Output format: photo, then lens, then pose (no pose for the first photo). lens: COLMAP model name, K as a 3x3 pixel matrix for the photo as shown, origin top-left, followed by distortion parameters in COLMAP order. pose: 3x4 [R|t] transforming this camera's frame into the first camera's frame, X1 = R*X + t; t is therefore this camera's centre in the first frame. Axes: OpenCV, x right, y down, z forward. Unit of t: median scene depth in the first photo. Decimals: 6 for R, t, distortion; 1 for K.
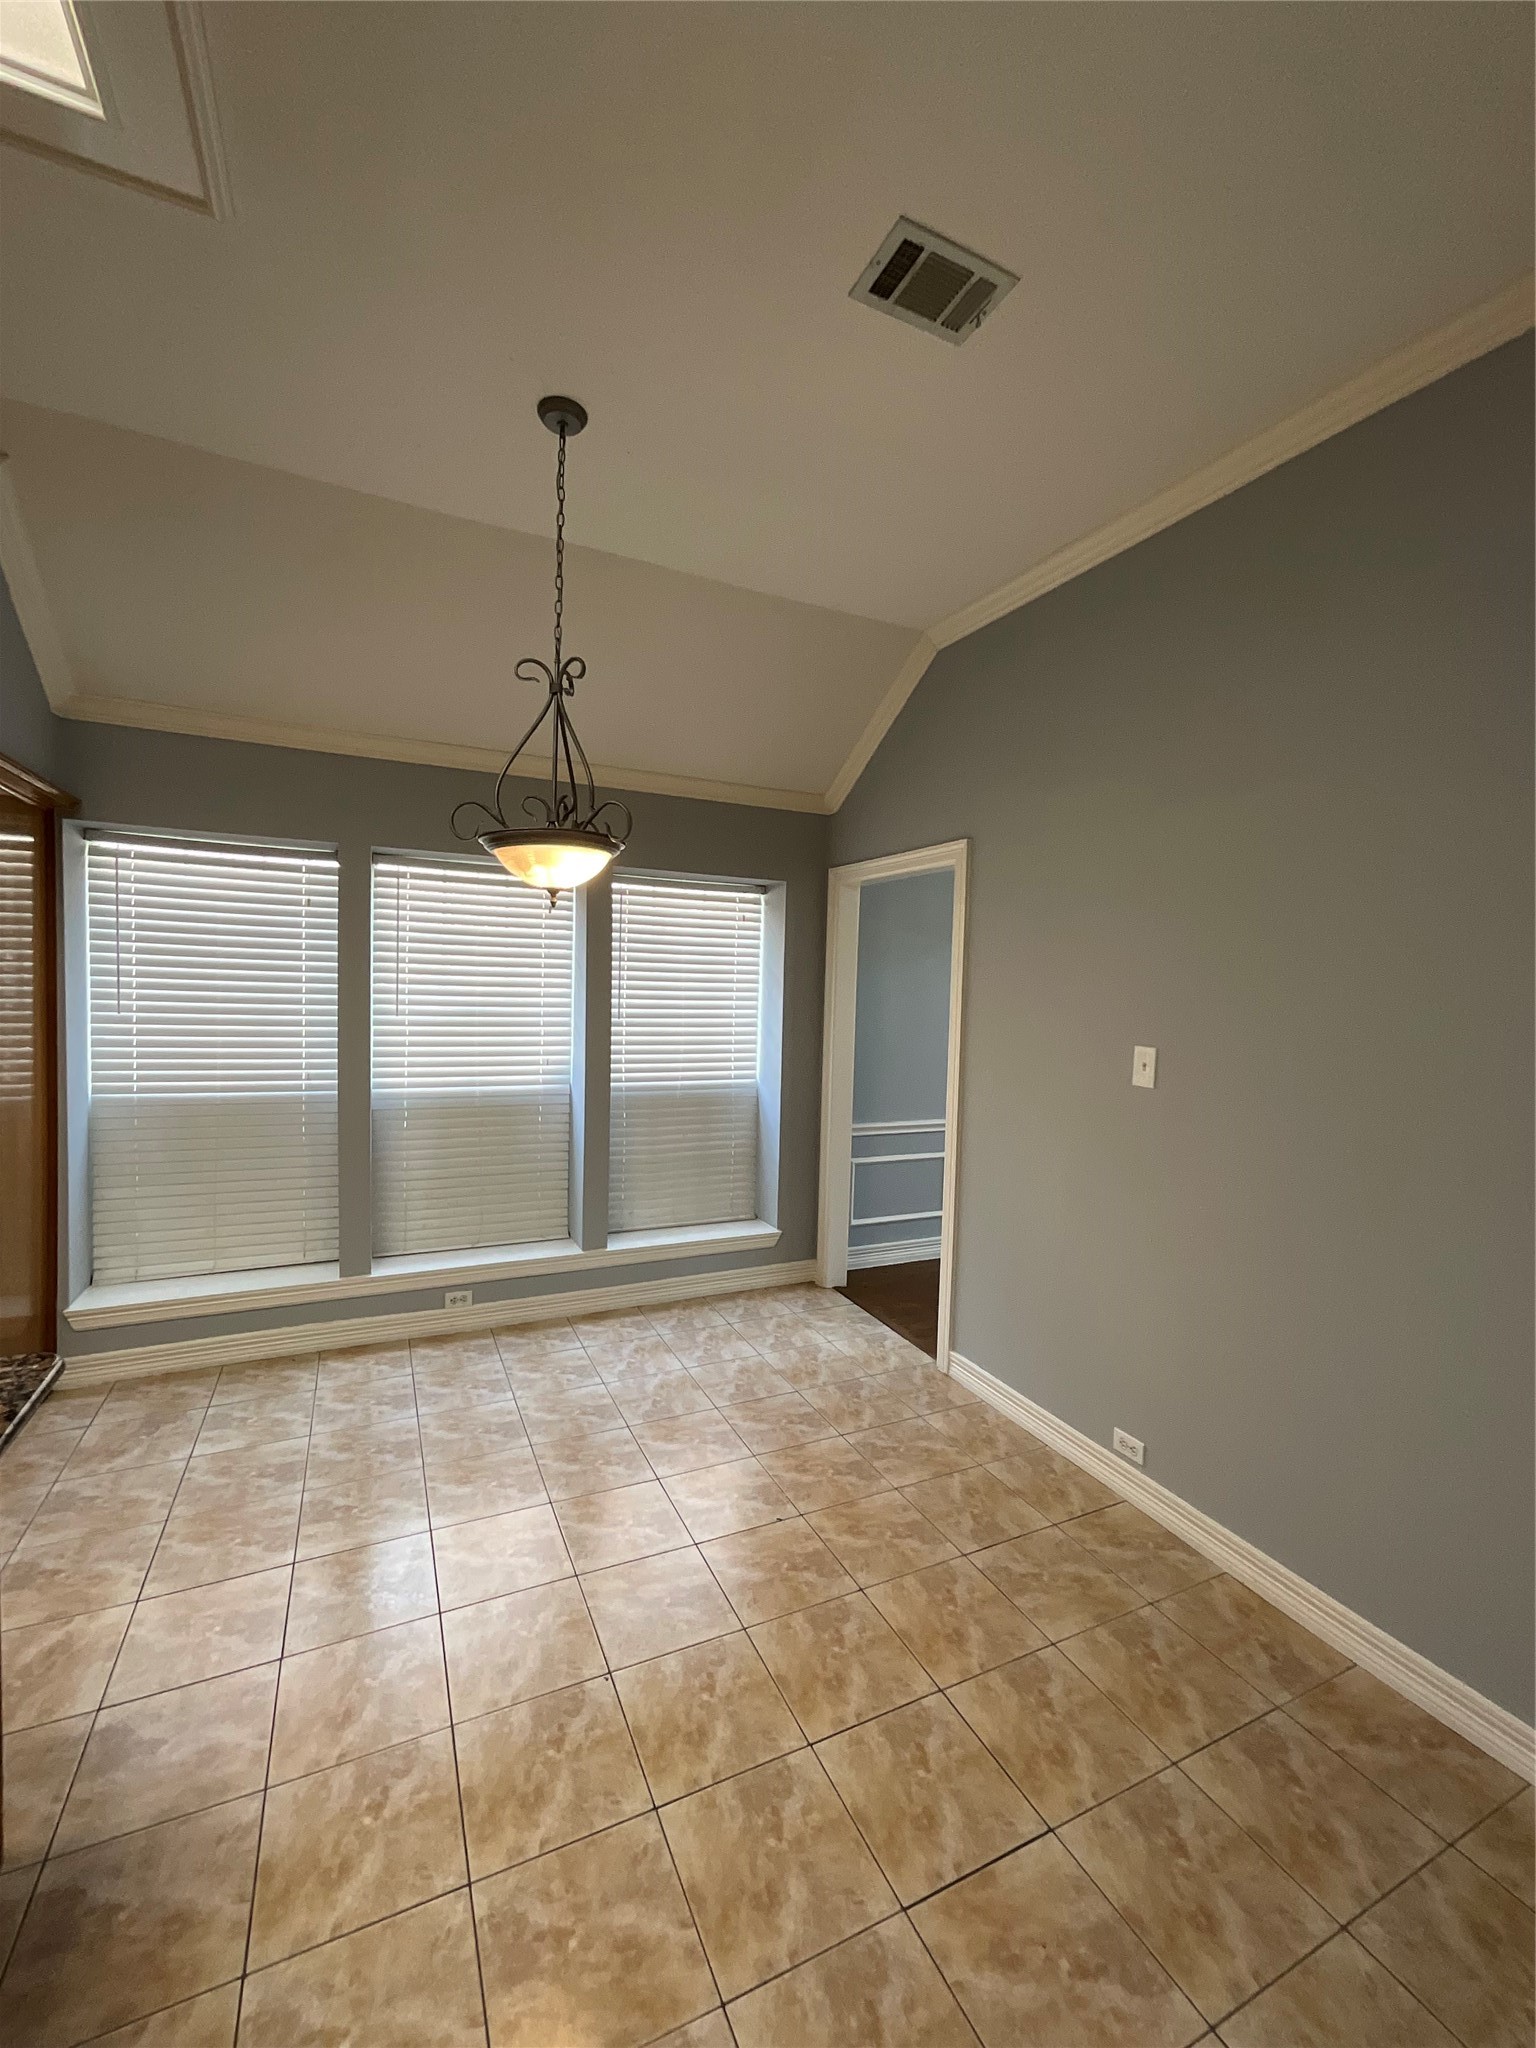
lens RADIAL K [[834.2, 0, 765.1], [0, 834.2, 1019.2], [0, 0, 1]] dist [-0.001447, 0.000024]
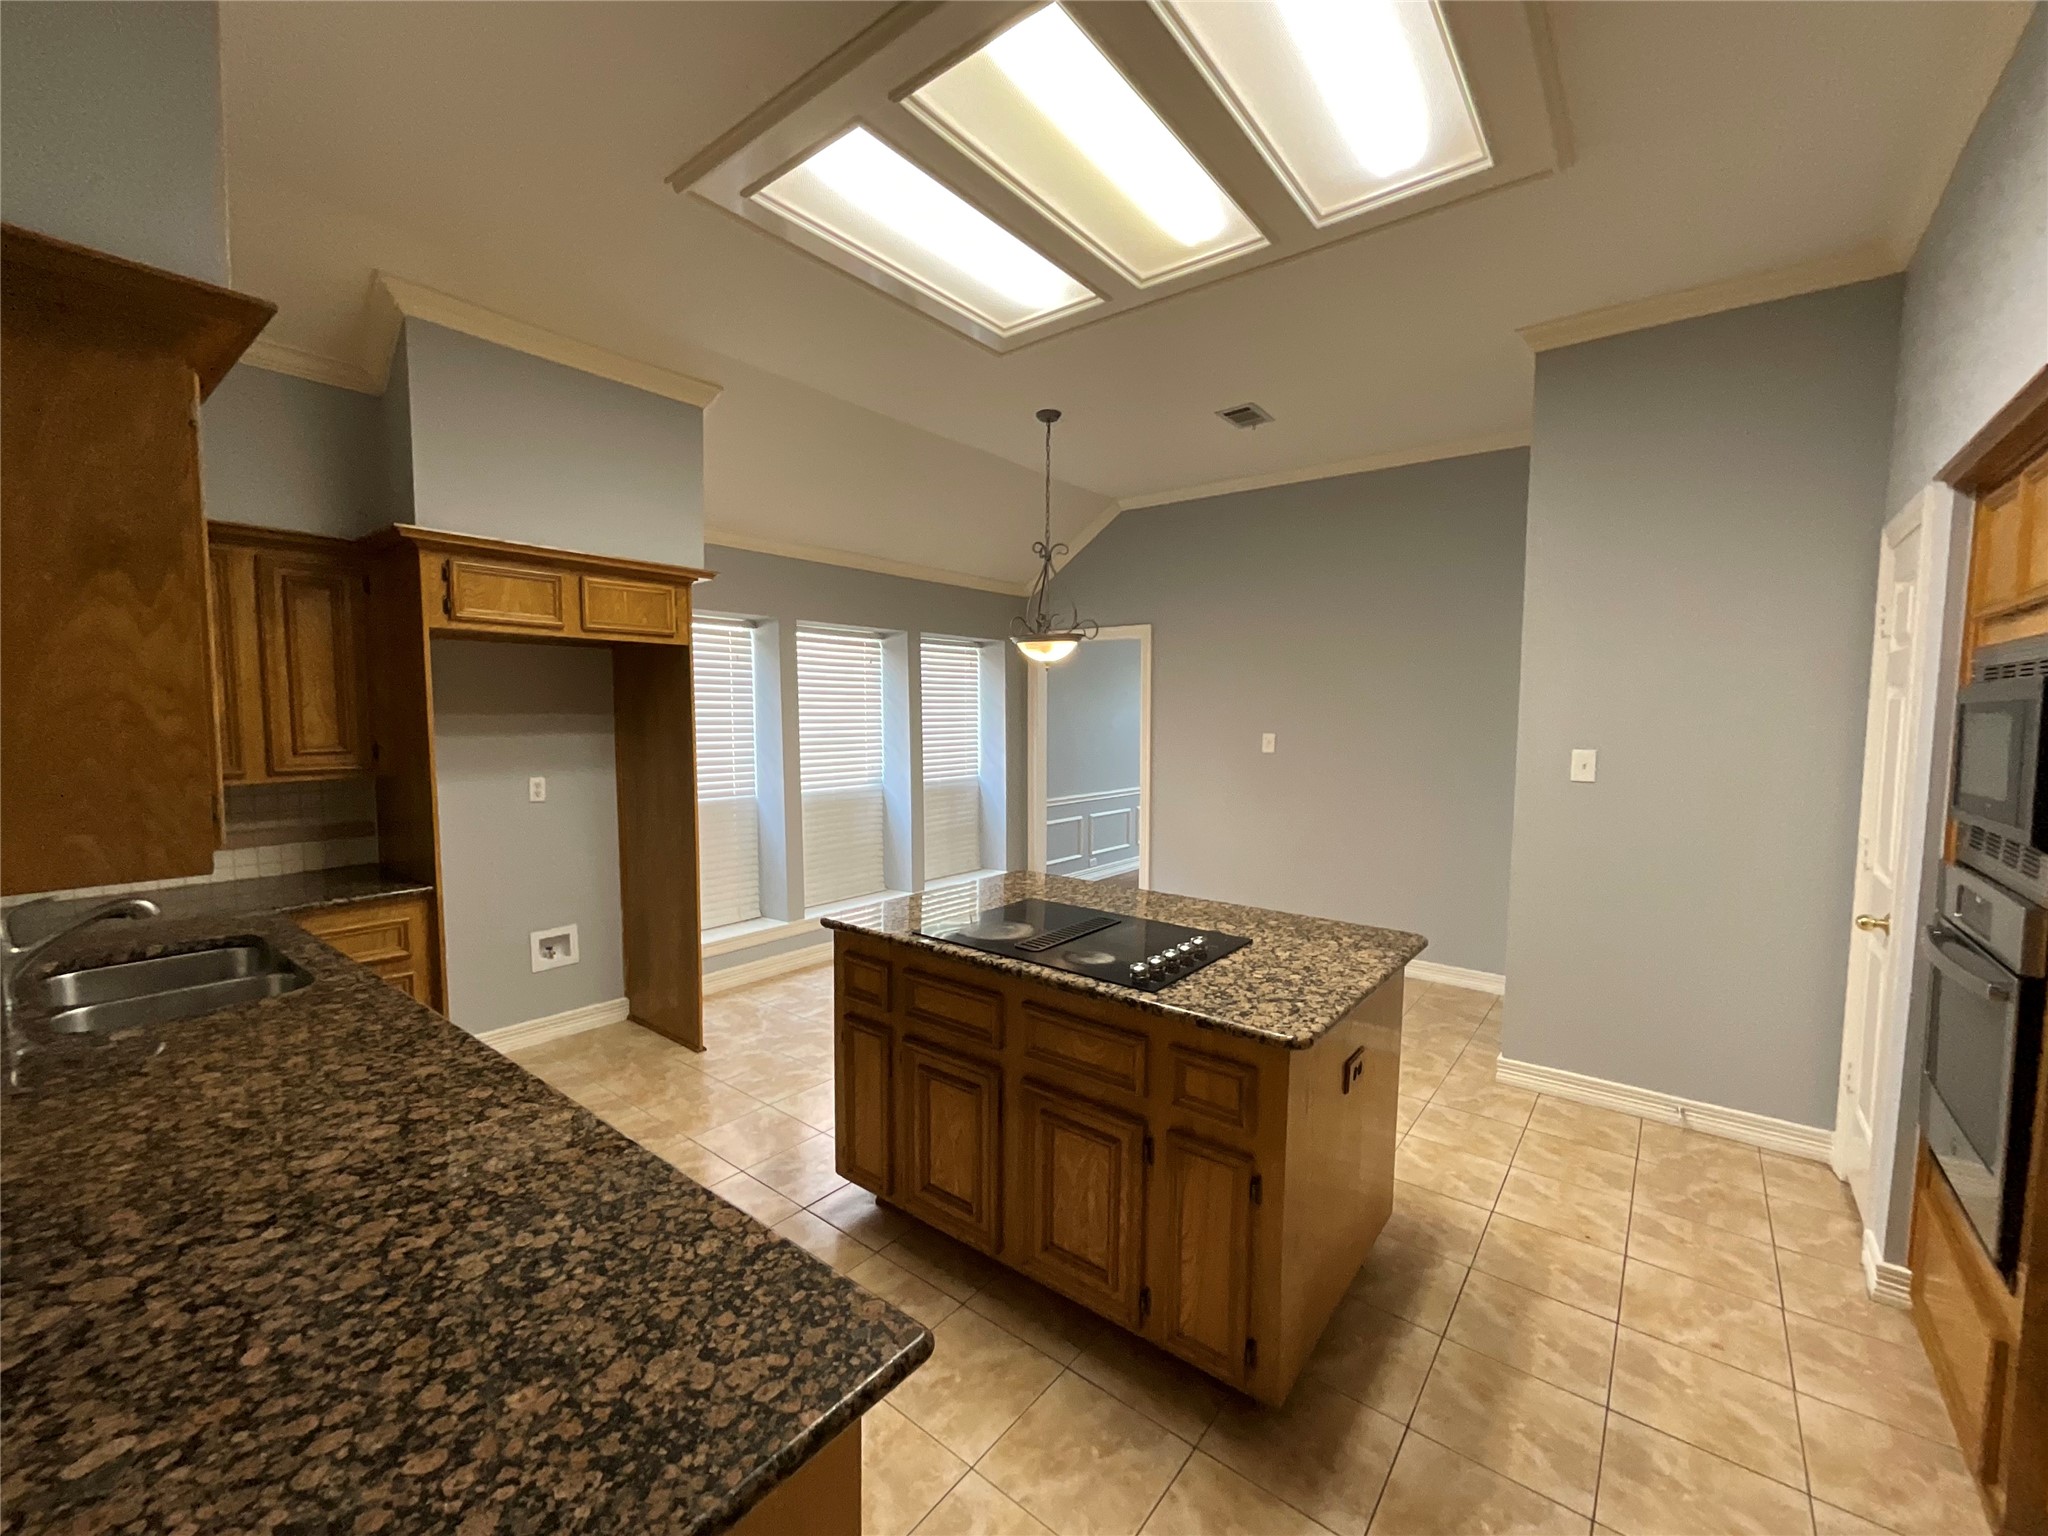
lens RADIAL K [[834.2, 0, 1025.4], [0, 834.2, 773.3], [0, 0, 1]] dist [-0.001447, 0.000024]
pose [[0.896086, -0.058470, 0.440014, -0.738728], [0.043478, 0.998081, 0.044085, 0.009482], [-0.441747, -0.020373, 0.896908, -0.447539]]
